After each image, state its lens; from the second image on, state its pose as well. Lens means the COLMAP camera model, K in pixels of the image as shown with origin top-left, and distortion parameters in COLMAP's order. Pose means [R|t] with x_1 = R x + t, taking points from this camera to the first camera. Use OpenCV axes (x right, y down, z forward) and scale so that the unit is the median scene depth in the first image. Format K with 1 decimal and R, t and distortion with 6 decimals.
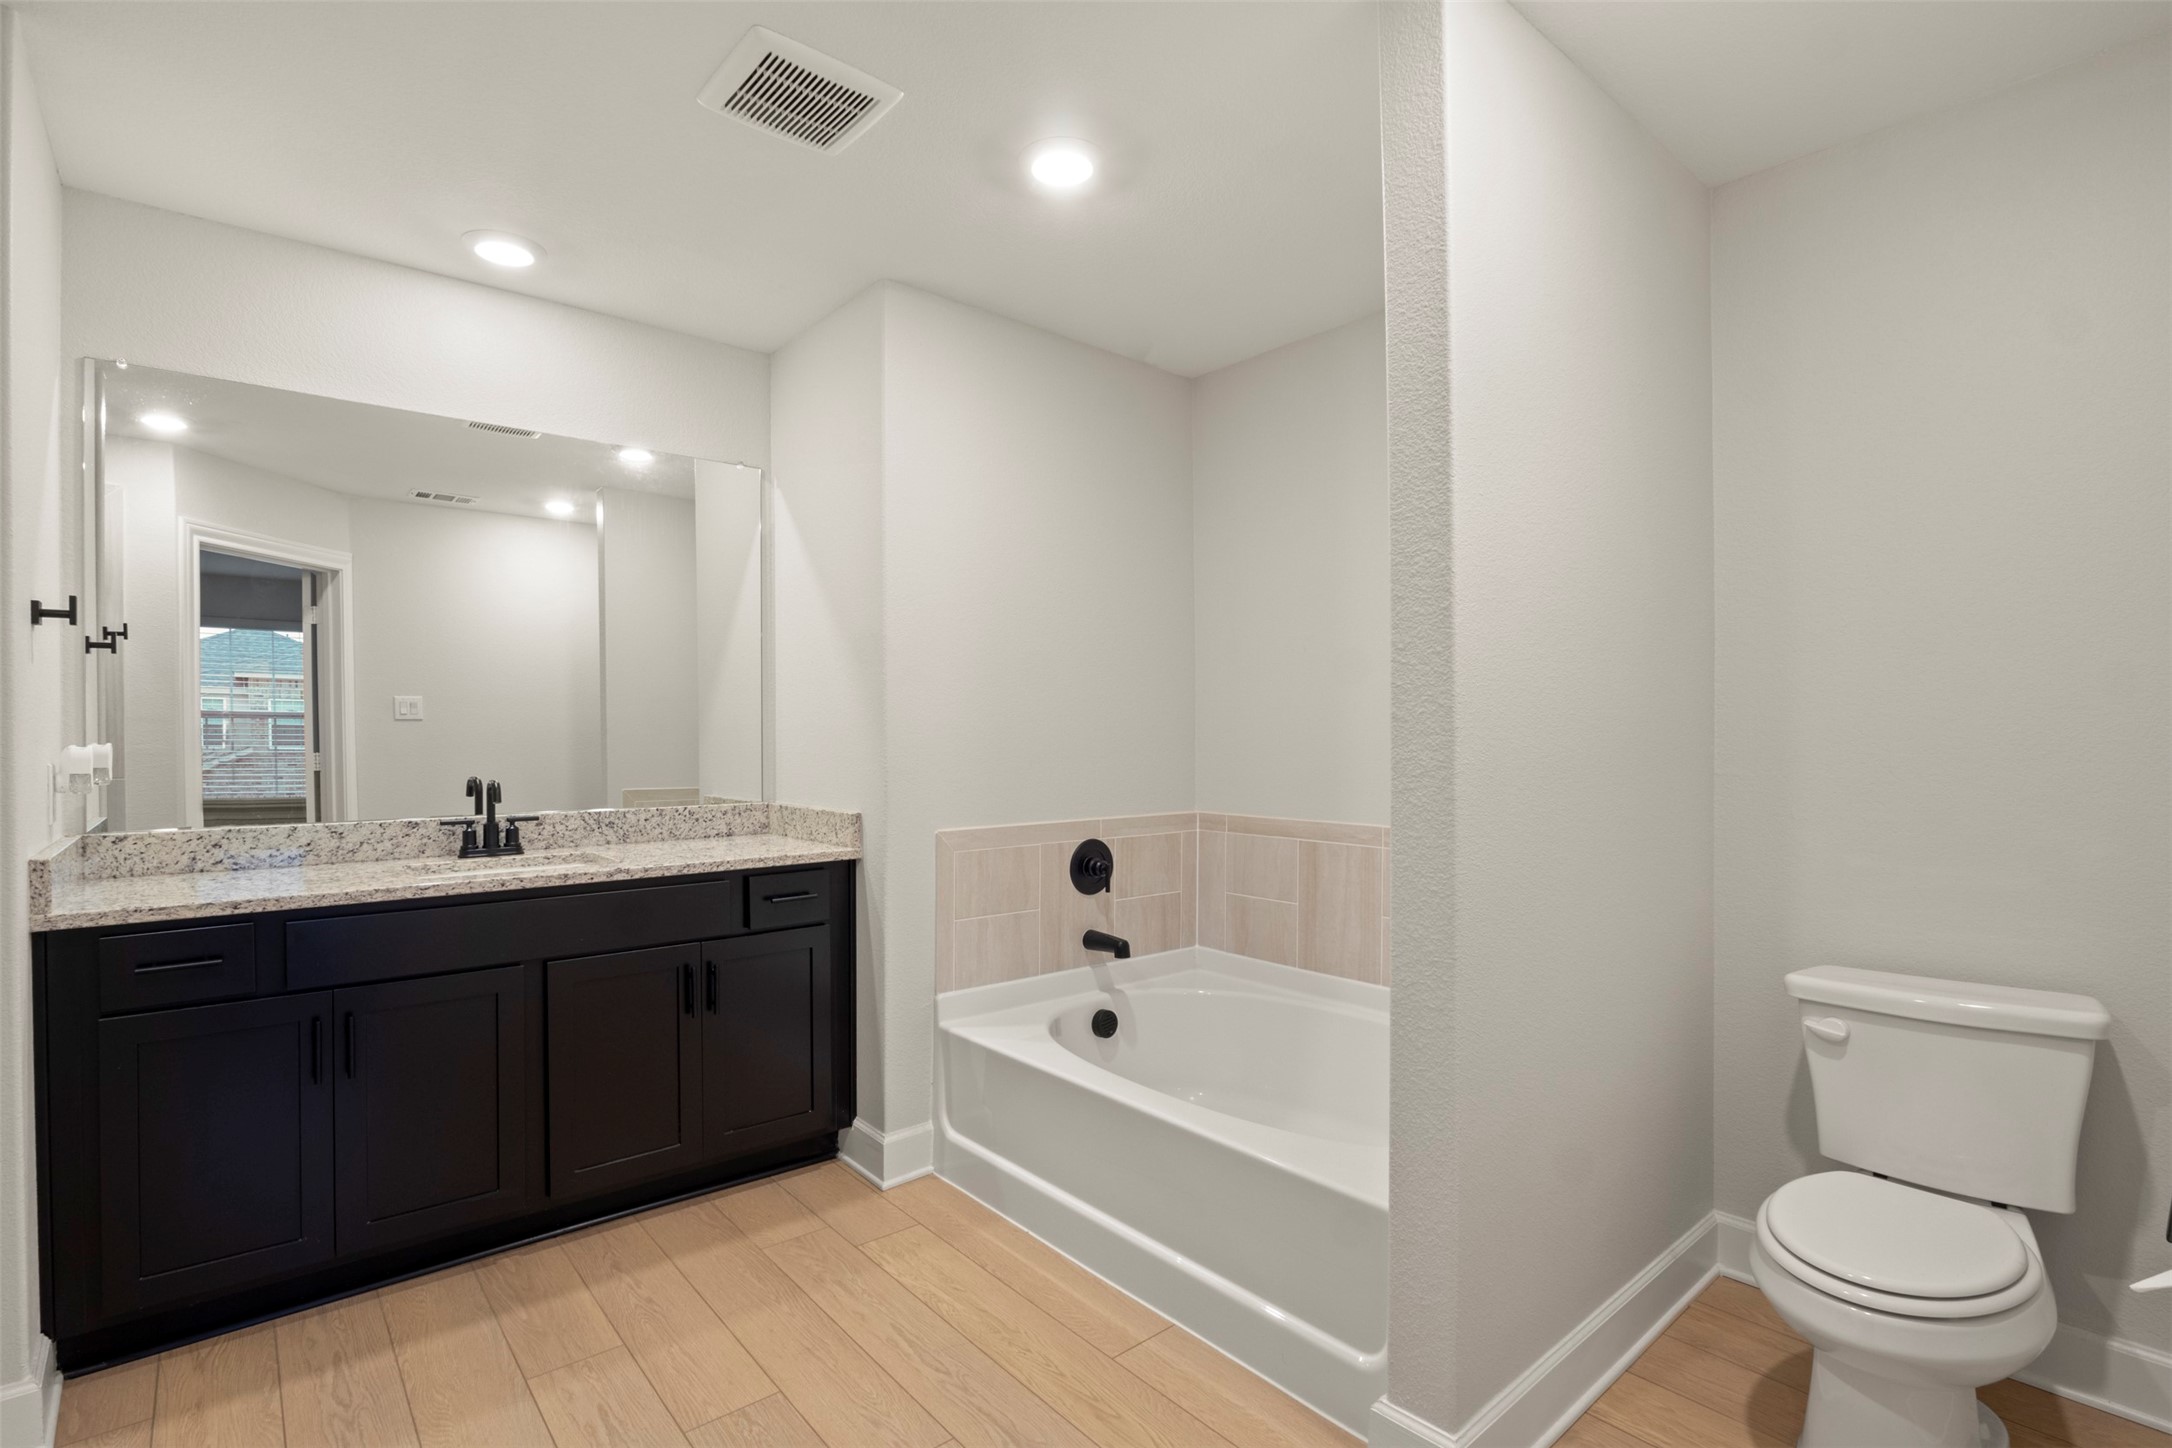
lens RADIAL K [[1013.3, 0, 1083.0], [0, 1013.3, 735.1], [0, 0, 1]] dist [-0.011680, -0.000321]
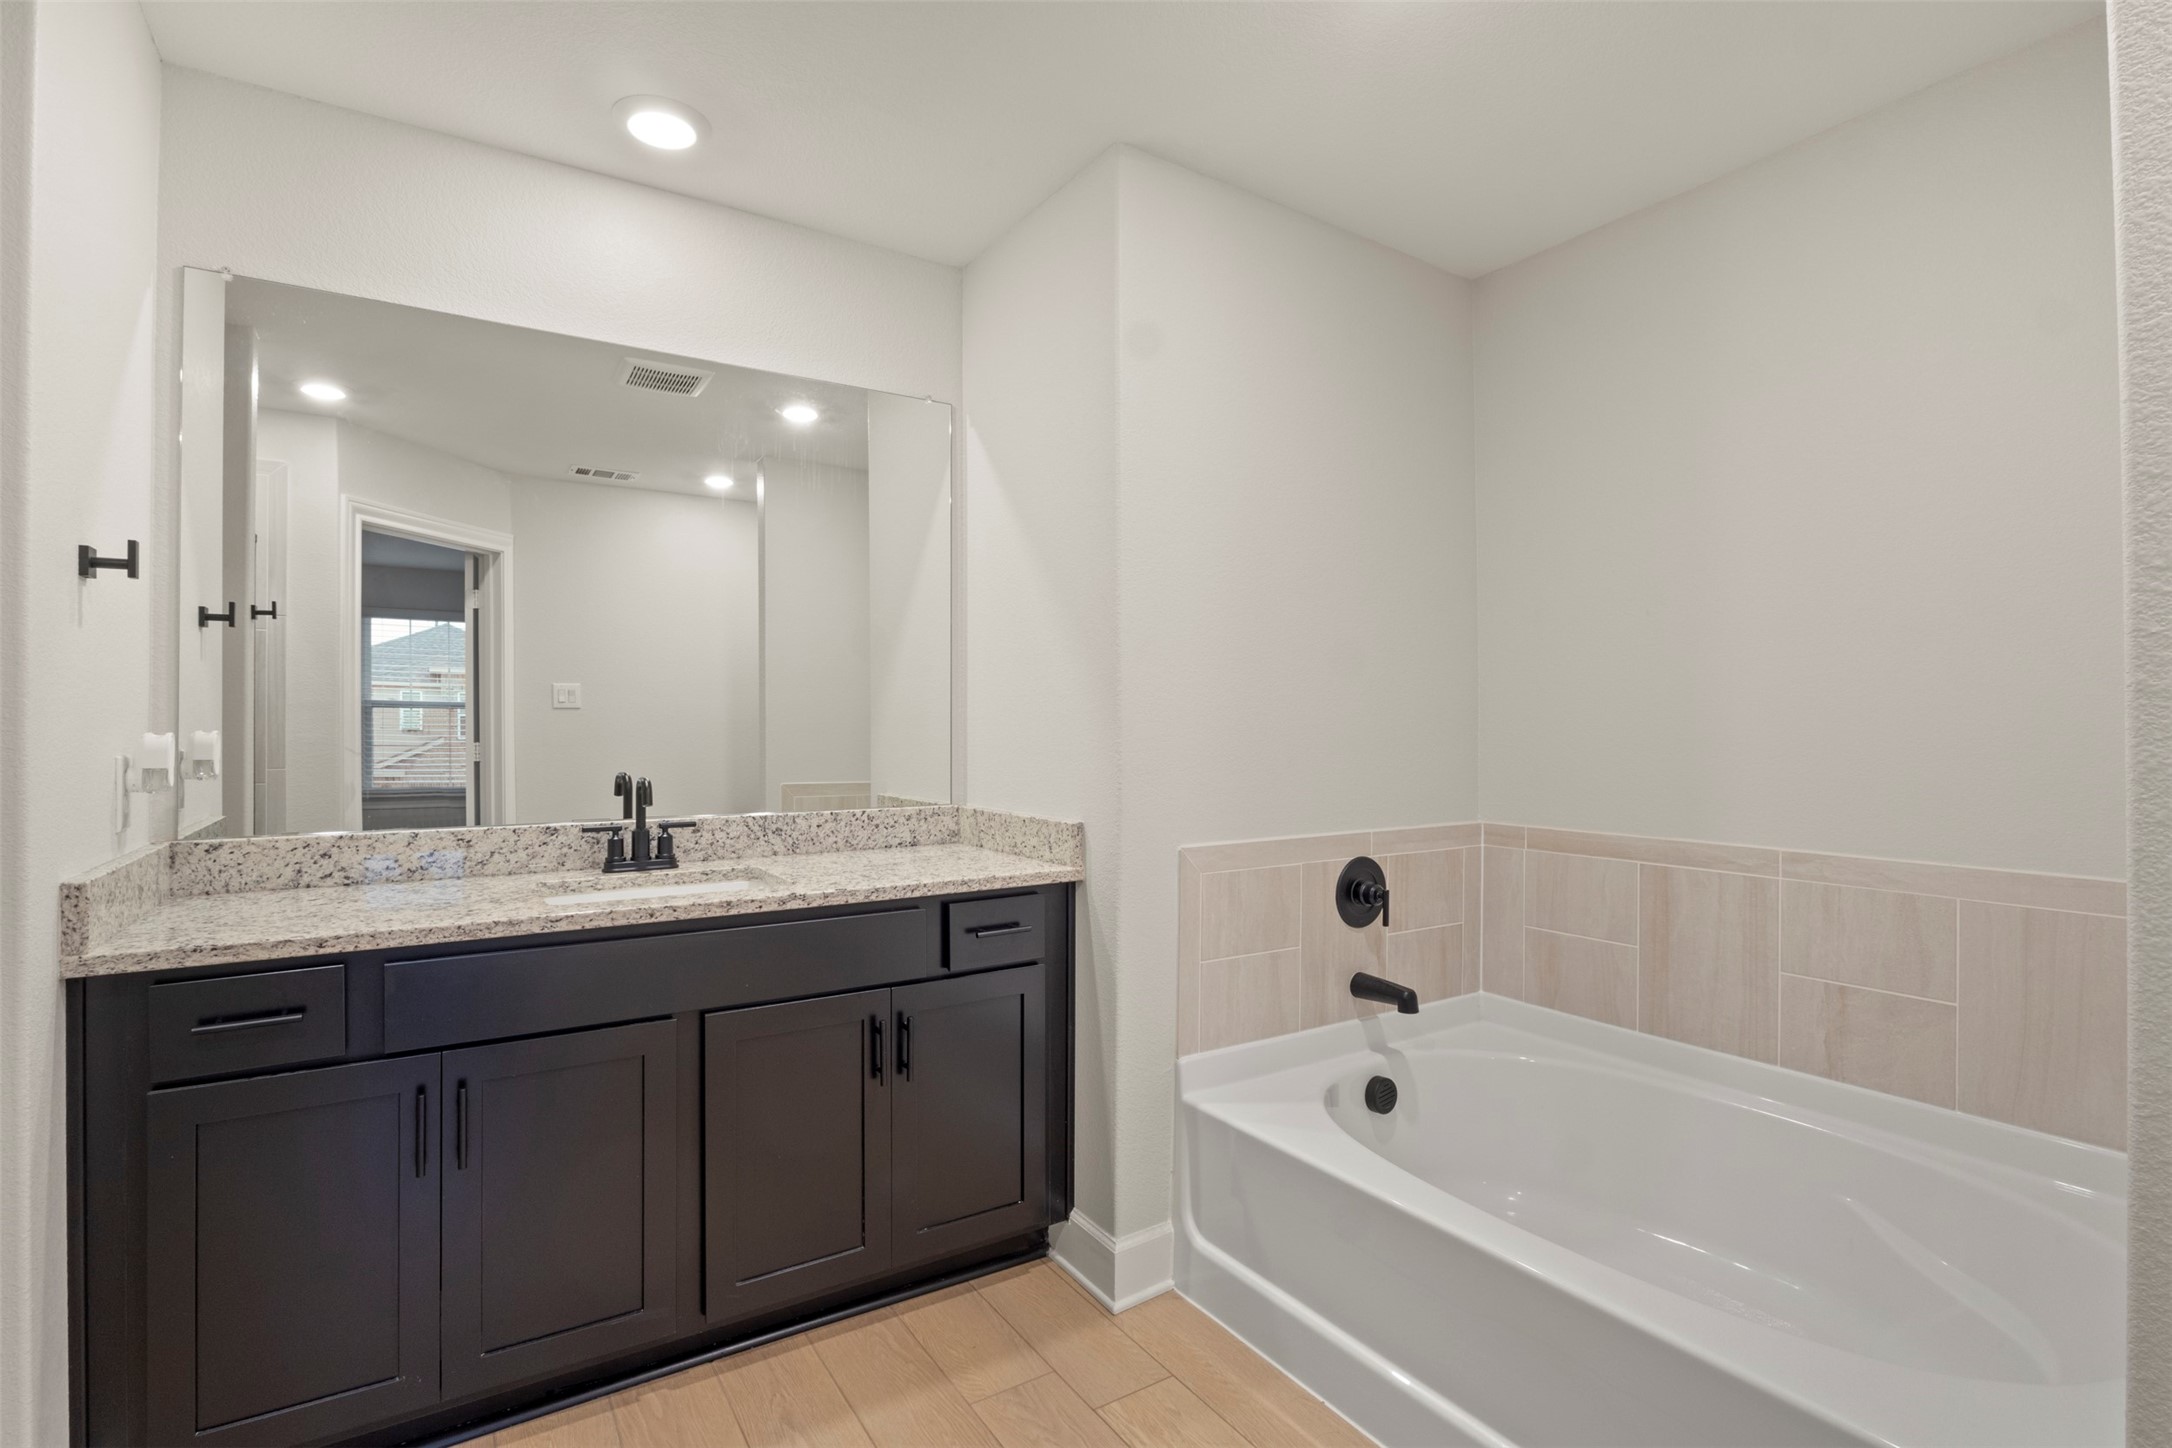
lens RADIAL K [[1013.3, 0, 1084.0], [0, 1013.3, 709.0], [0, 0, 1]] dist [-0.011680, -0.000321]
pose [[0.991920, 0.000011, -0.126866, -0.120952], [-0.002267, 0.999842, -0.017638, 0.002618], [0.126846, 0.017783, 0.991763, 0.221196]]
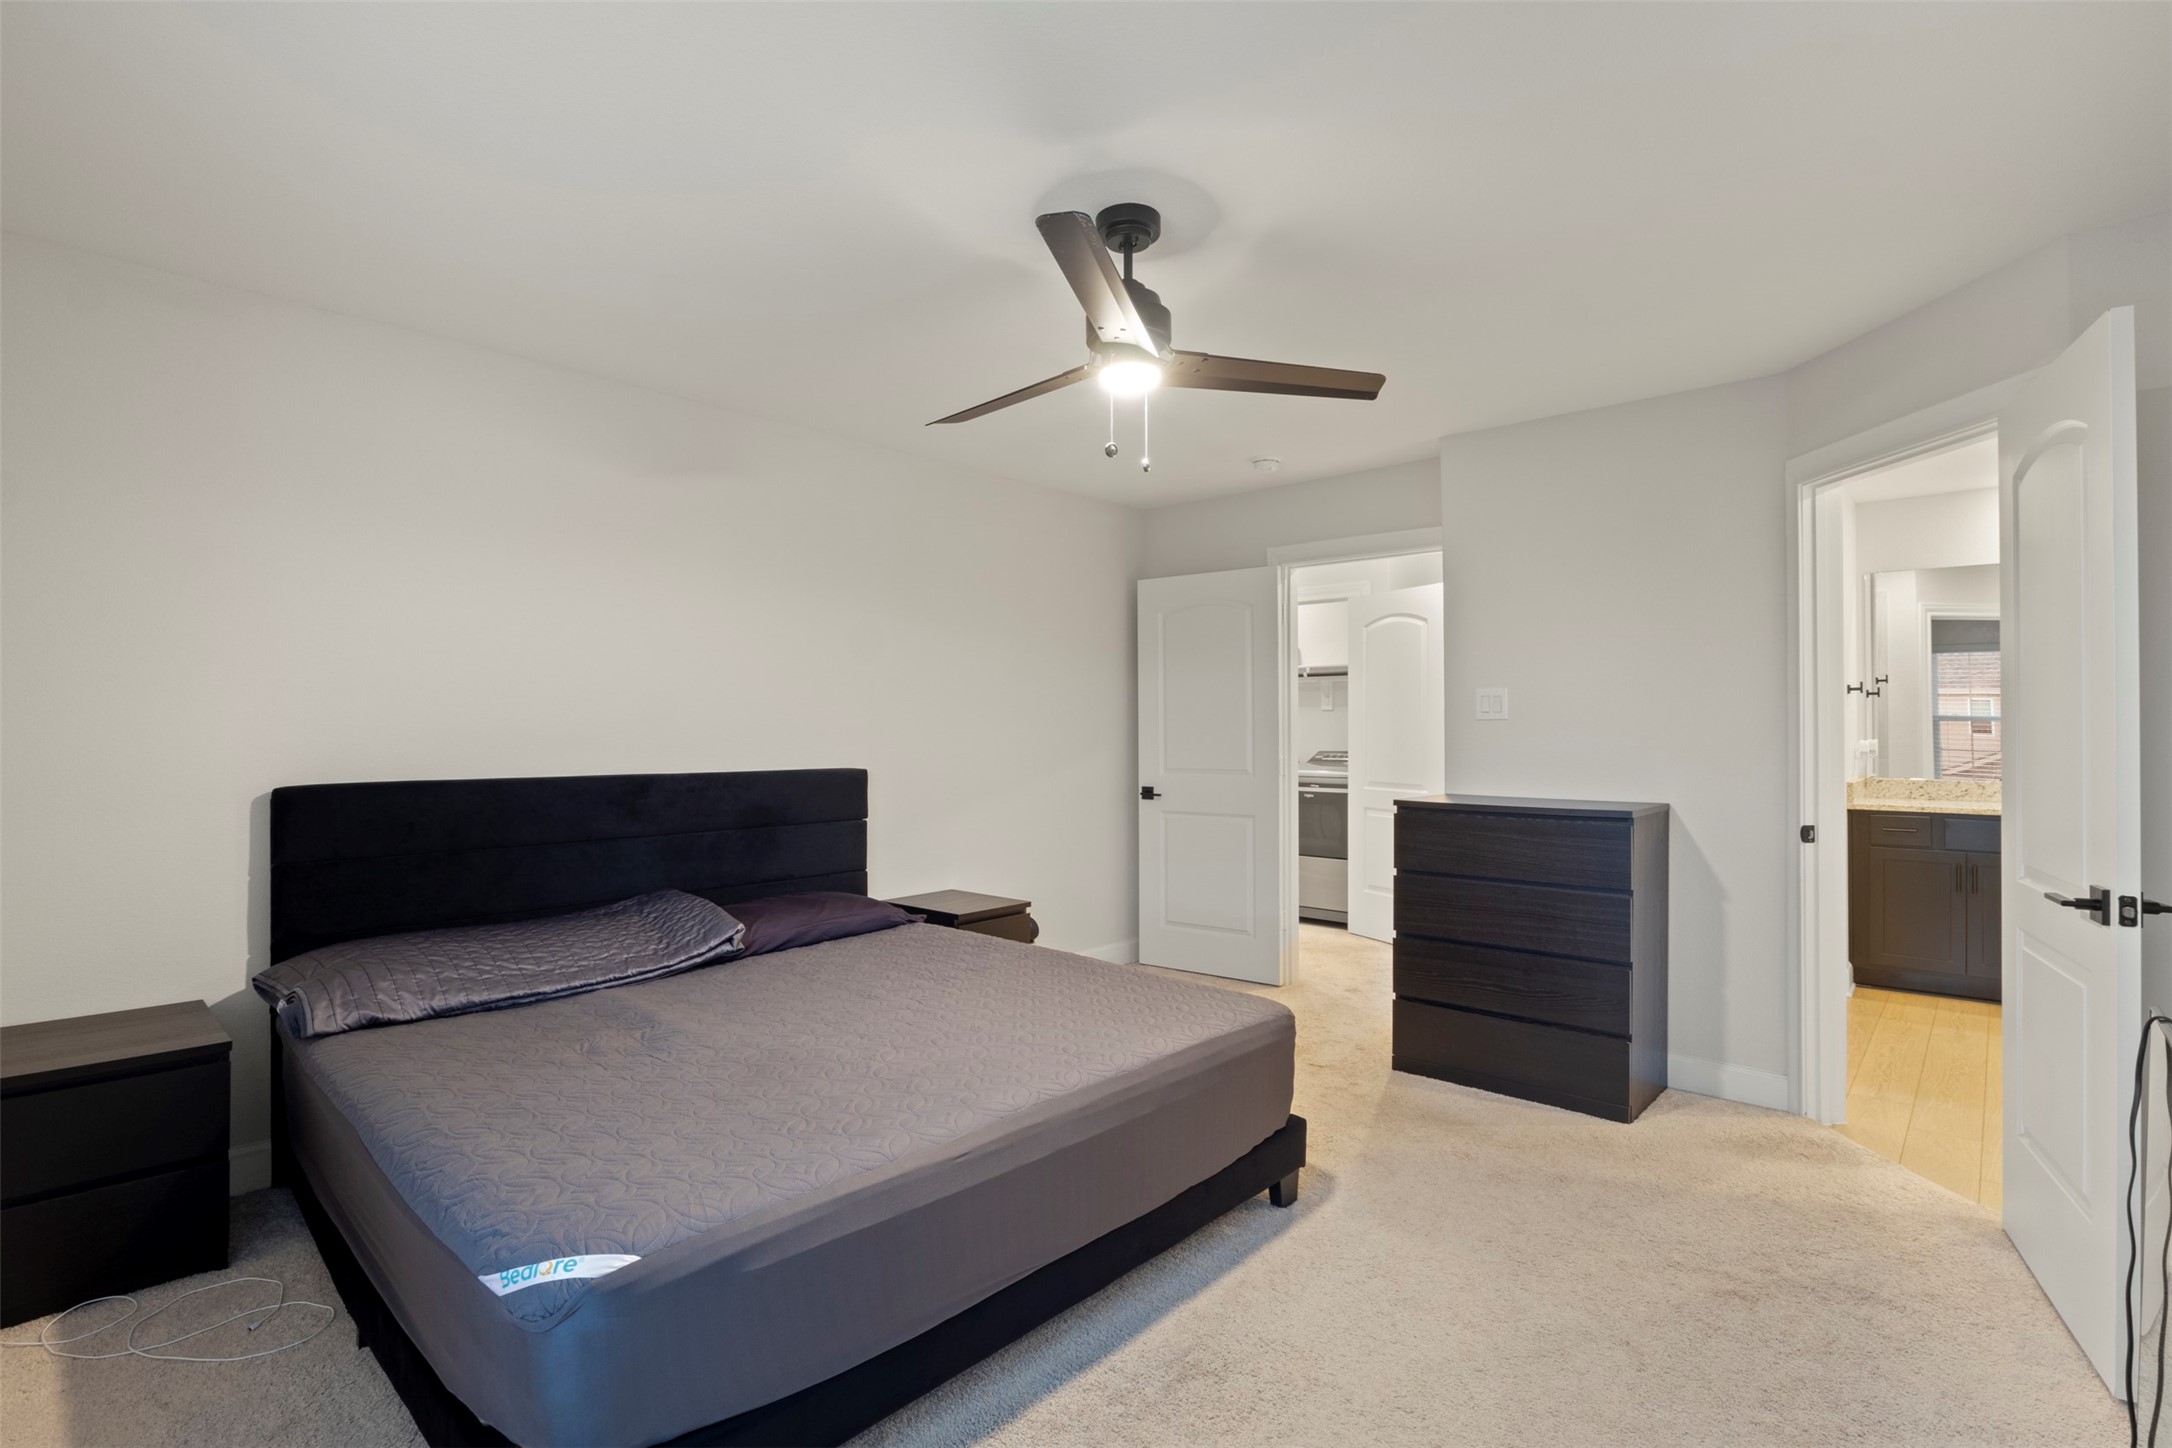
lens RADIAL K [[1013.3, 0, 1076.6], [0, 1013.3, 723.1], [0, 0, 1]] dist [-0.011680, -0.000321]
pose [[0.118167, -0.004525, -0.992983, 0.916291], [-0.002725, 0.999984, -0.004882, -0.010246], [0.992990, 0.003282, 0.118153, -0.908807]]
